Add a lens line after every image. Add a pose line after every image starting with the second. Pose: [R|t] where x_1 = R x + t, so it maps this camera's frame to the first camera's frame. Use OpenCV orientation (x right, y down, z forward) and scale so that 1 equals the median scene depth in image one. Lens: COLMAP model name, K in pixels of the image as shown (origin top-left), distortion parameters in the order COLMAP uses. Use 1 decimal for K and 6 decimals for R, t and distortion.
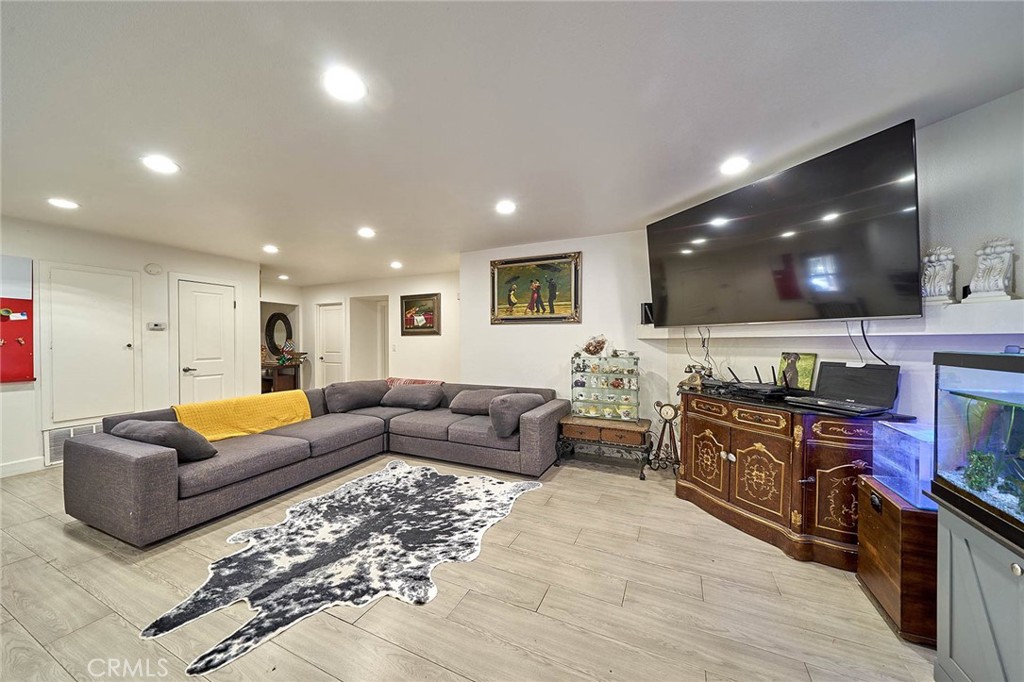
lens RADIAL K [[352.4, 0, 545.3], [0, 352.4, 341.9], [0, 0, 1]] dist [0.000486, 0.000001]
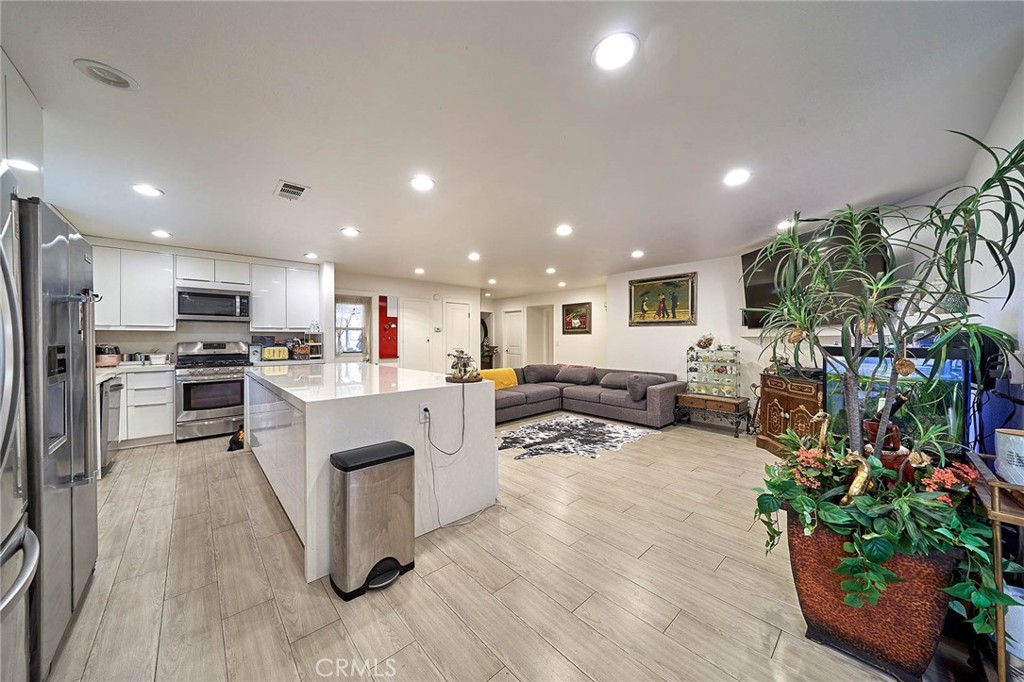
lens RADIAL K [[378.2, 0, 552.6], [0, 378.2, 339.8], [0, 0, 1]] dist [0.000003, -0.000028]
pose [[0.934525, 0.003505, -0.355882, 0.113937], [-0.003287, 0.999994, 0.001219, 0.002744], [0.355884, 0.000030, 0.934530, -0.598906]]
